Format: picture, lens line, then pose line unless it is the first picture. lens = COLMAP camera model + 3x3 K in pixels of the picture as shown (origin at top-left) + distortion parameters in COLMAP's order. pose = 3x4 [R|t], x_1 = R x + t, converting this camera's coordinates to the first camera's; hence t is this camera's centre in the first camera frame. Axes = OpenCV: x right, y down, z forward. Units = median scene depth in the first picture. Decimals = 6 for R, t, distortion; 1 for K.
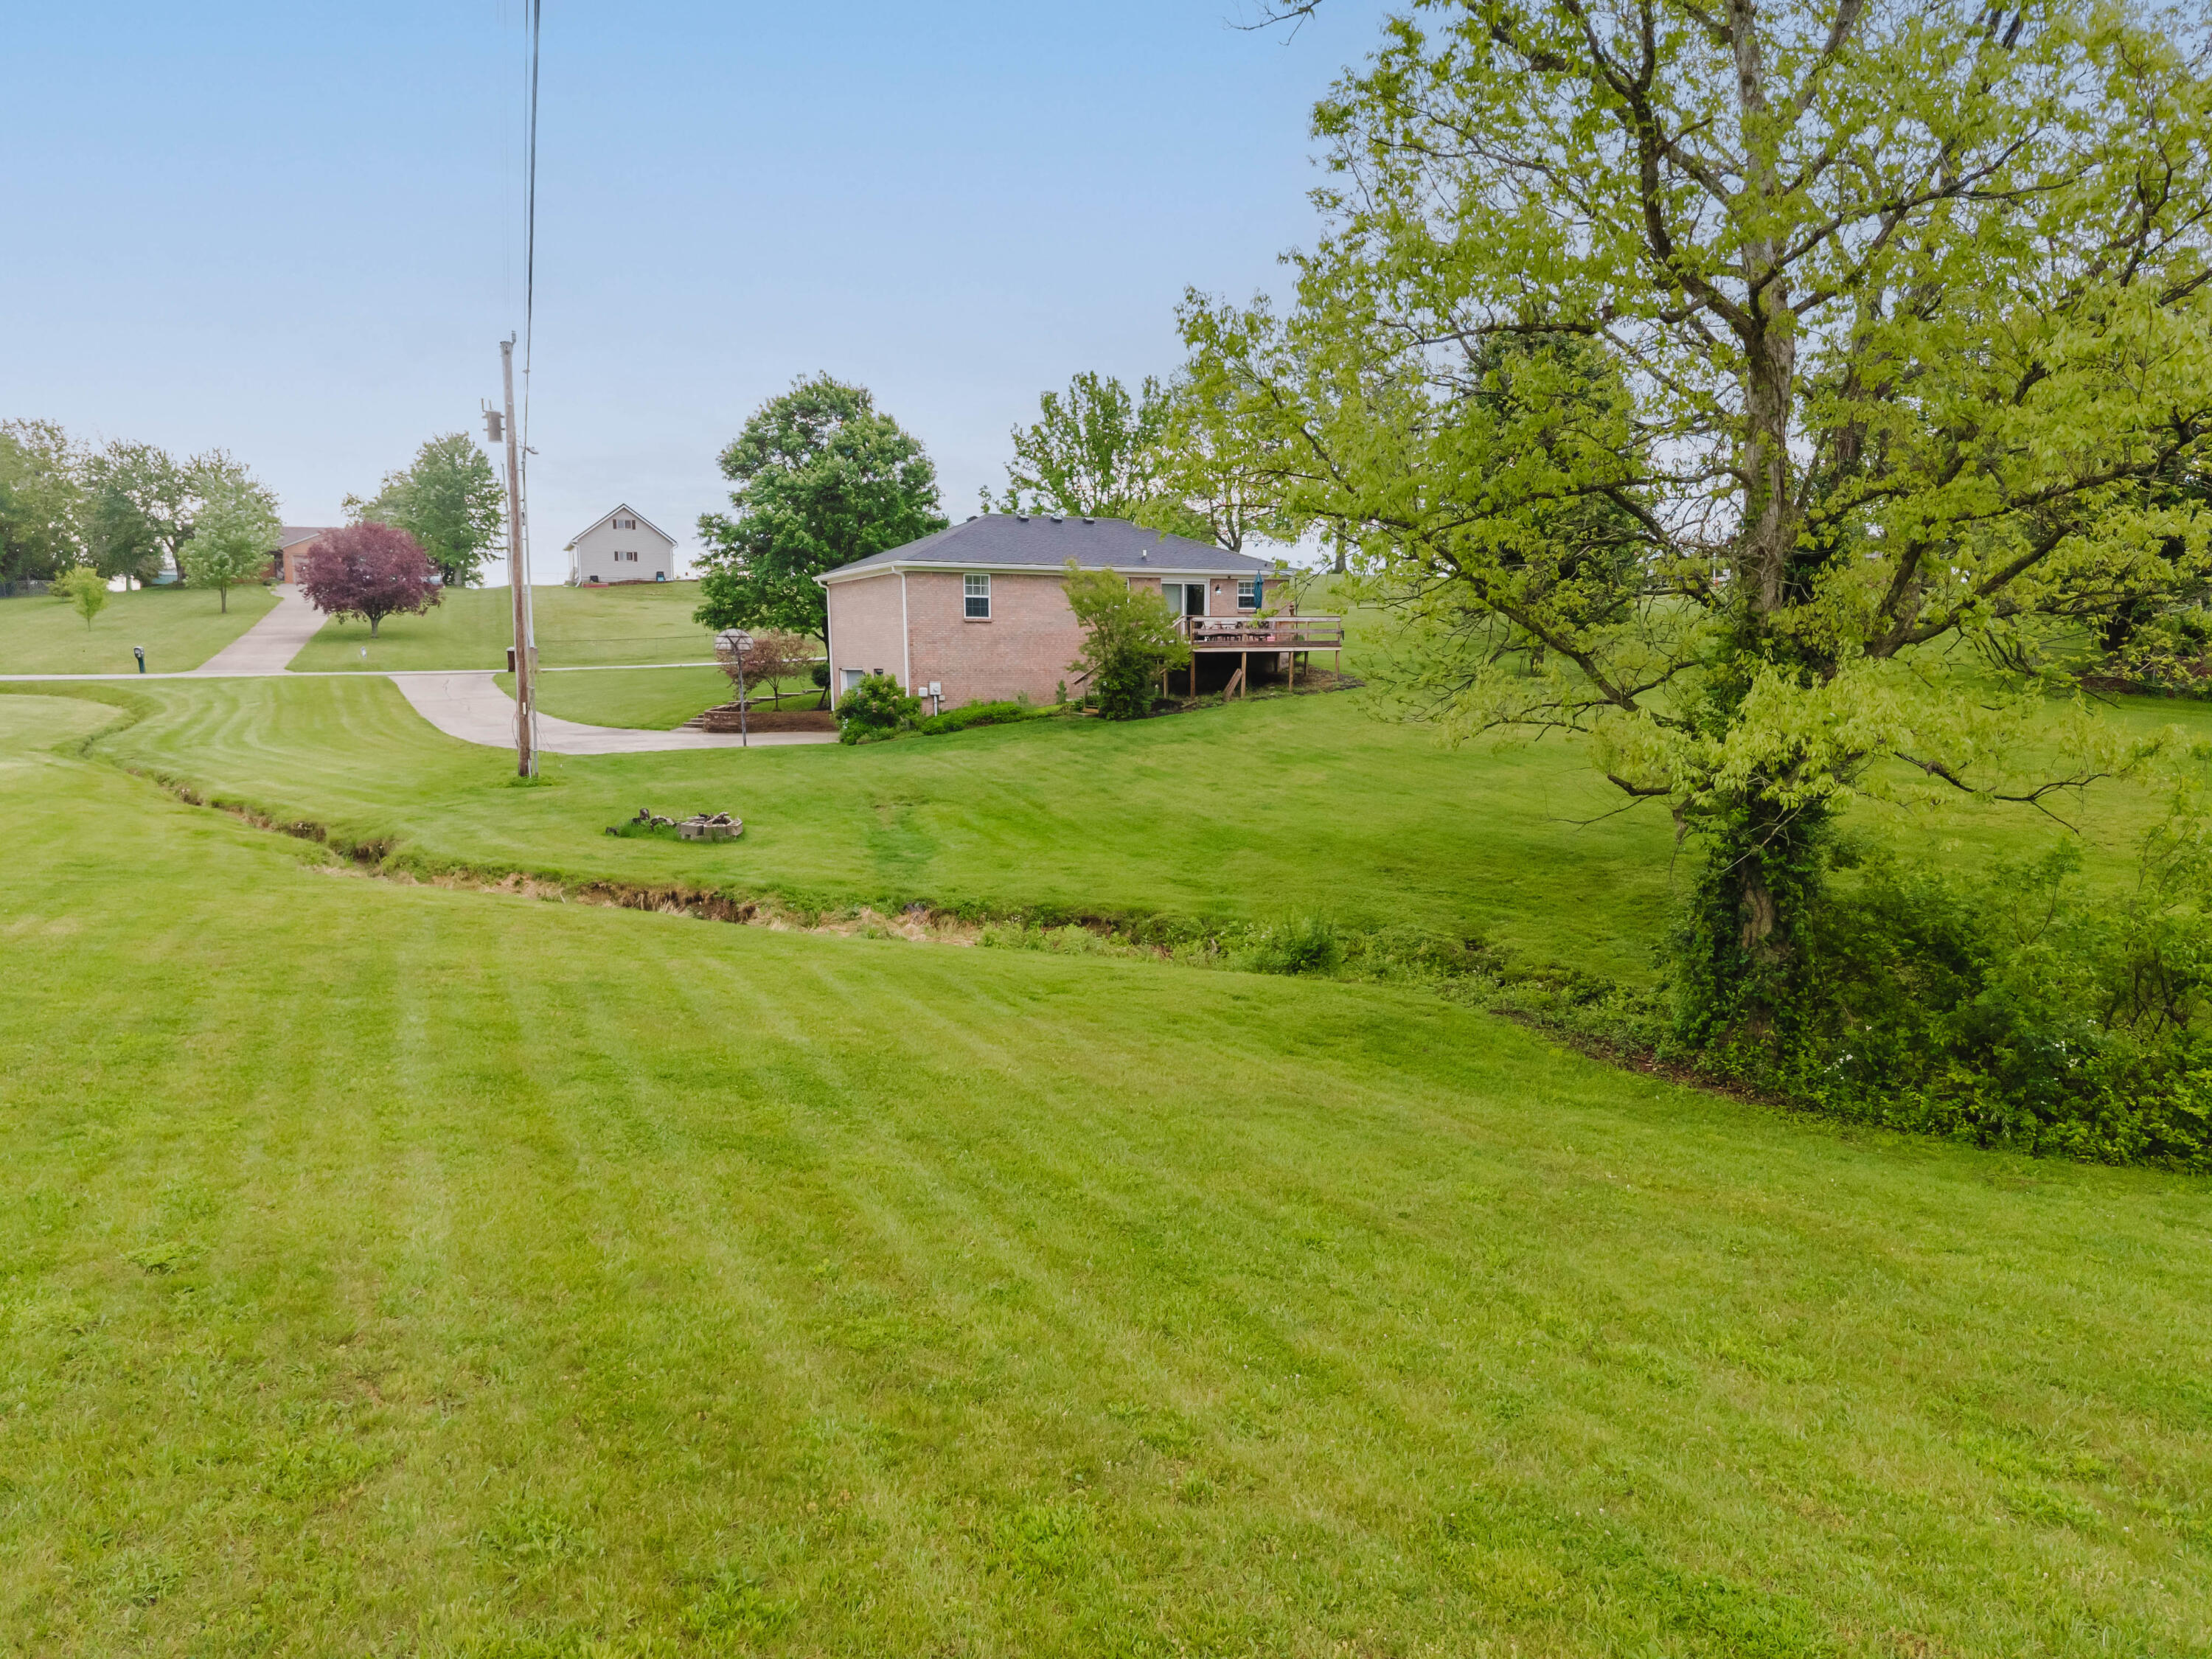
lens RADIAL K [[1497.1, 0, 1106.0], [0, 1497.1, 829.5], [0, 0, 1]] dist [0.020565, -0.048002]
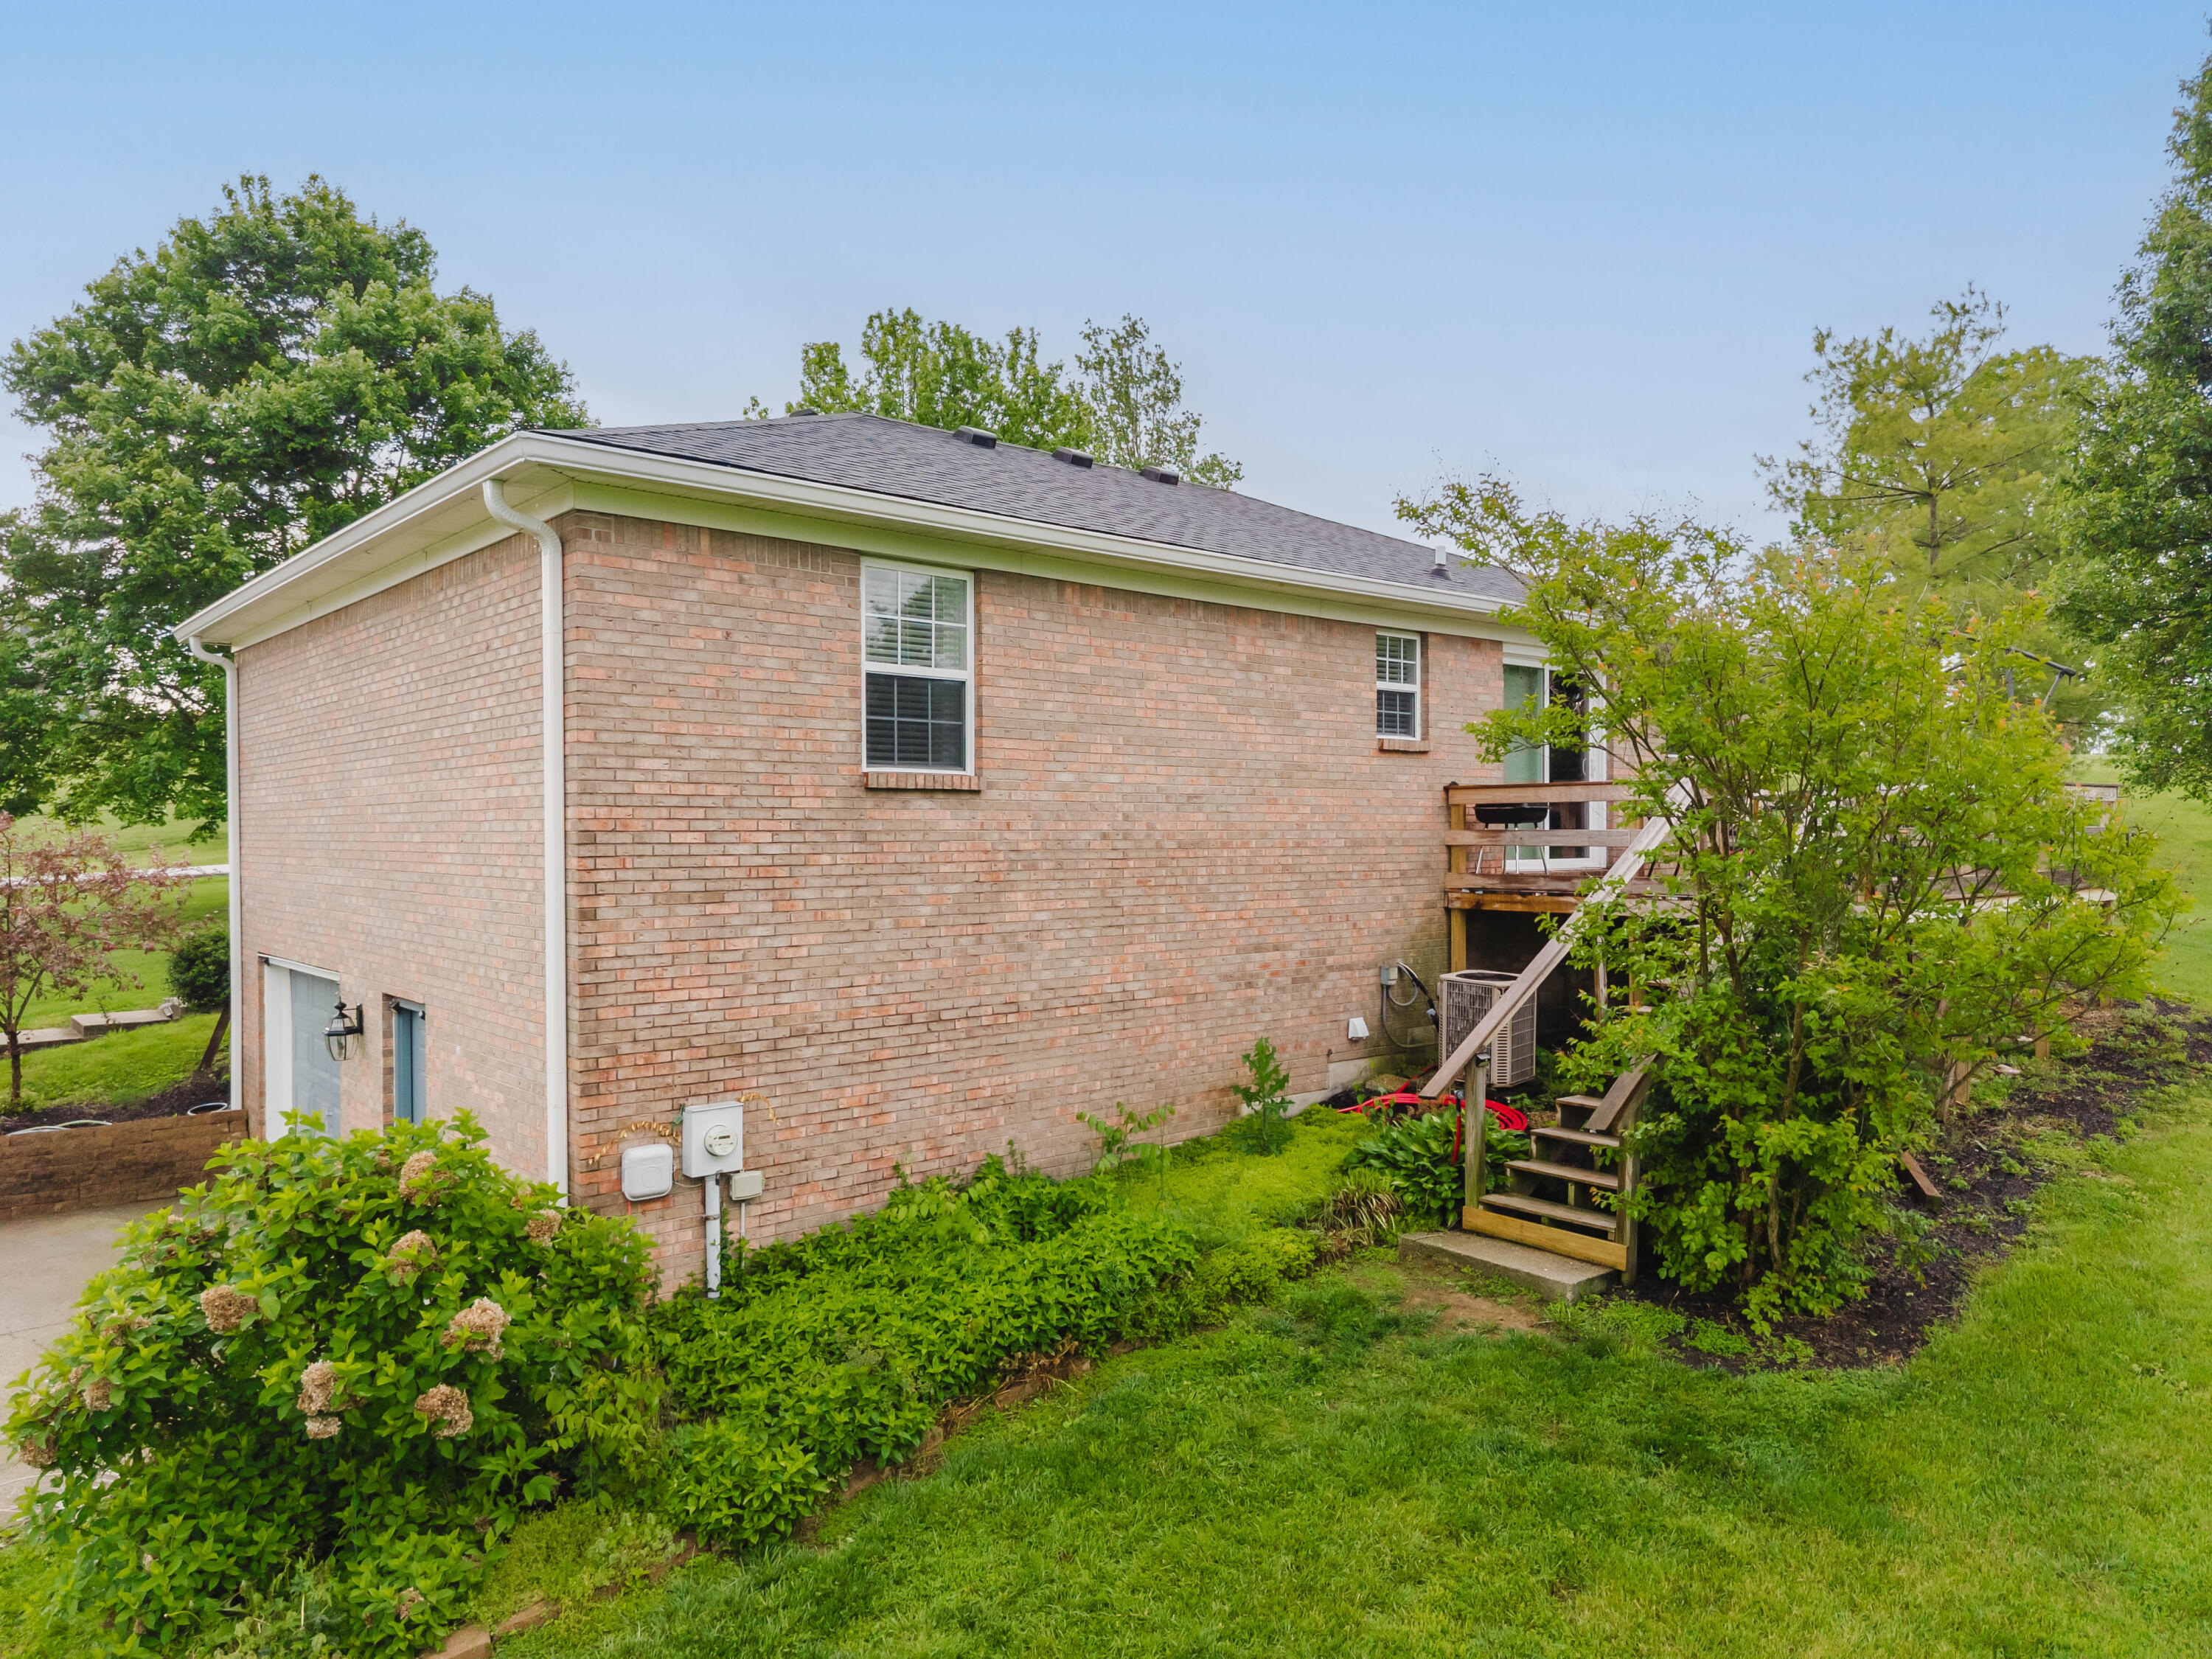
lens RADIAL K [[1497.1, 0, 1106.0], [0, 1497.1, 829.5], [0, 0, 1]] dist [0.020565, -0.048002]
pose [[0.967583, 0.006602, 0.252468, -0.097542], [0.021826, 0.993732, -0.109637, -0.094968], [-0.251610, 0.111593, 0.961374, 0.685508]]
